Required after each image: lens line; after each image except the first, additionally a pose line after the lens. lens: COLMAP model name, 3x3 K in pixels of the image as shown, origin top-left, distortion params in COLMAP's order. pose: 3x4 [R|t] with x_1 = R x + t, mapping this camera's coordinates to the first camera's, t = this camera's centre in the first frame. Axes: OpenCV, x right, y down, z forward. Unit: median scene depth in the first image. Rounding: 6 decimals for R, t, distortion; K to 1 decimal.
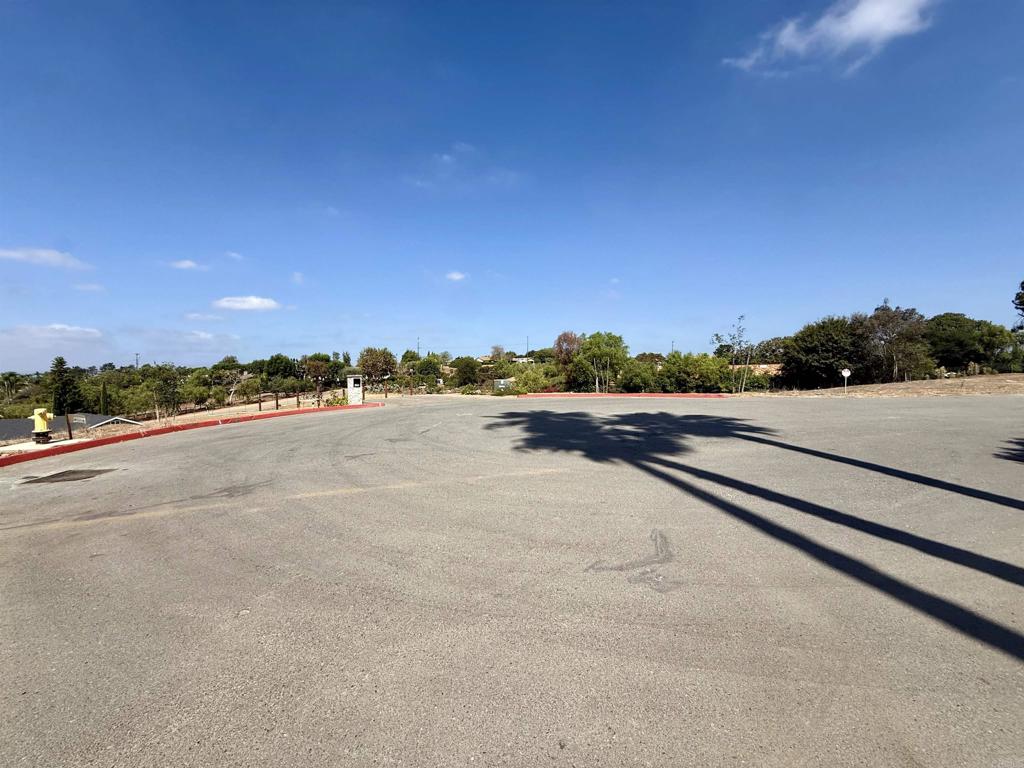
lens RADIAL K [[408.4, 0, 511.2], [0, 408.4, 382.5], [0, 0, 1]] dist [0.001811, -0.000446]
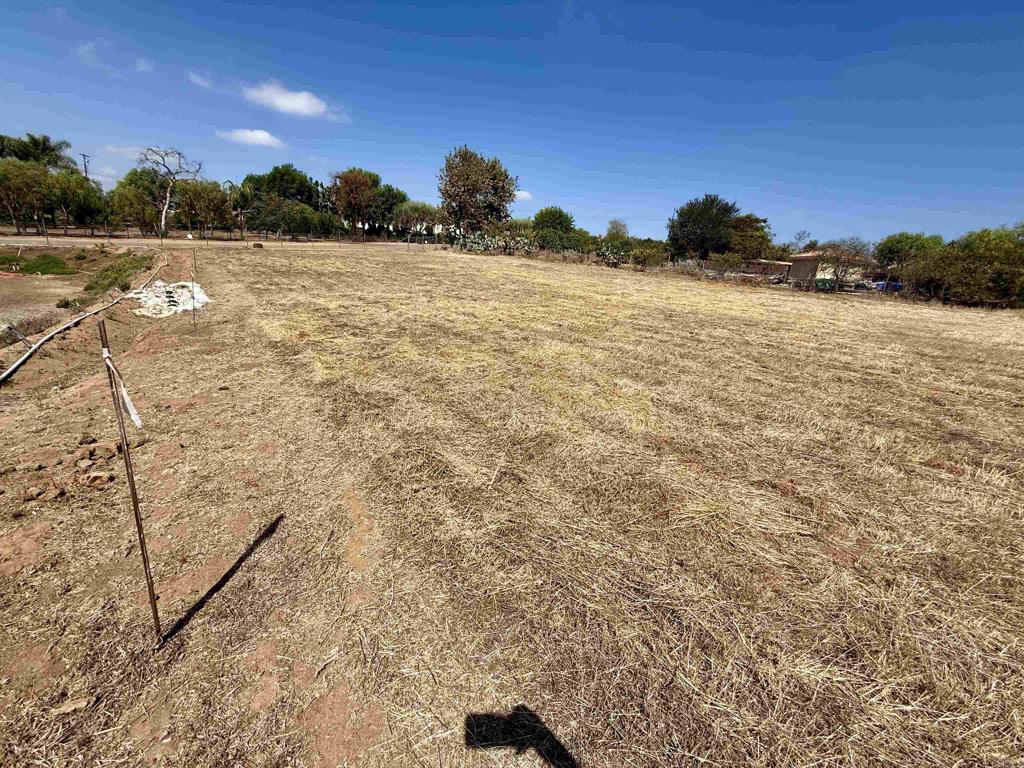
lens RADIAL K [[408.4, 0, 511.2], [0, 408.4, 382.5], [0, 0, 1]] dist [0.001811, -0.000446]
pose [[0.988099, 0.139873, -0.064002, -0.265153], [-0.120741, 0.963069, 0.240663, 0.055753], [0.095301, -0.230072, 0.968496, 0.576751]]
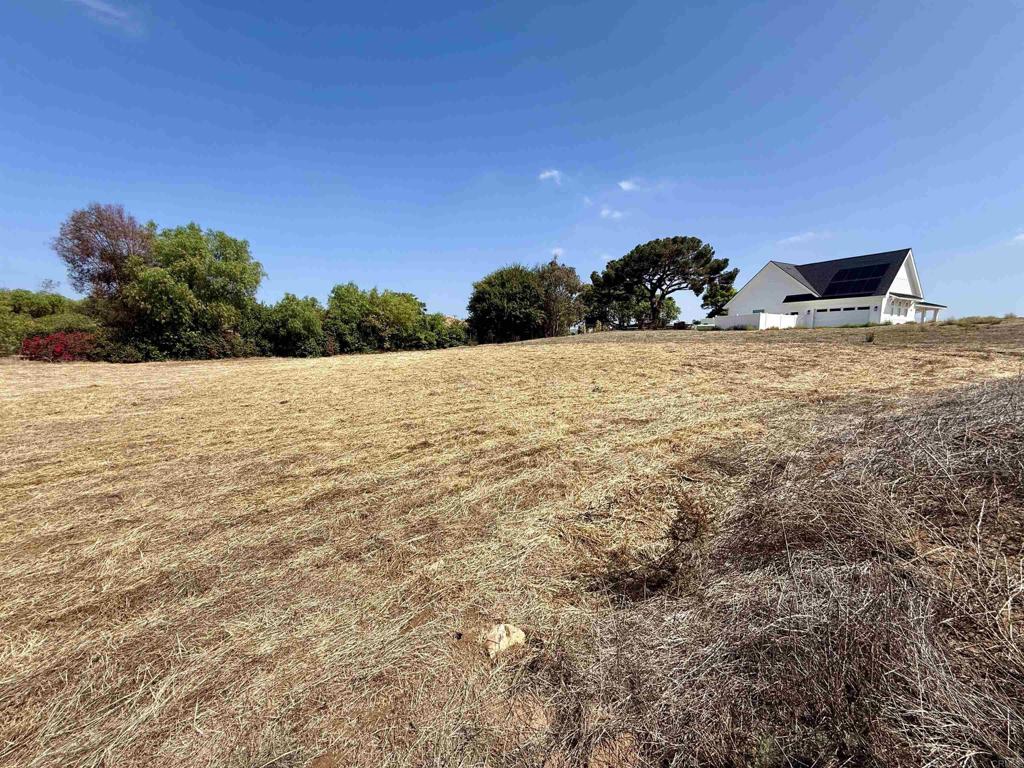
lens RADIAL K [[408.4, 0, 511.2], [0, 408.4, 382.5], [0, 0, 1]] dist [0.001811, -0.000446]
pose [[0.507552, -0.061968, 0.859390, -0.026284], [-0.005975, 0.997133, 0.075429, 0.023136], [-0.861600, -0.043419, 0.505727, 0.326985]]
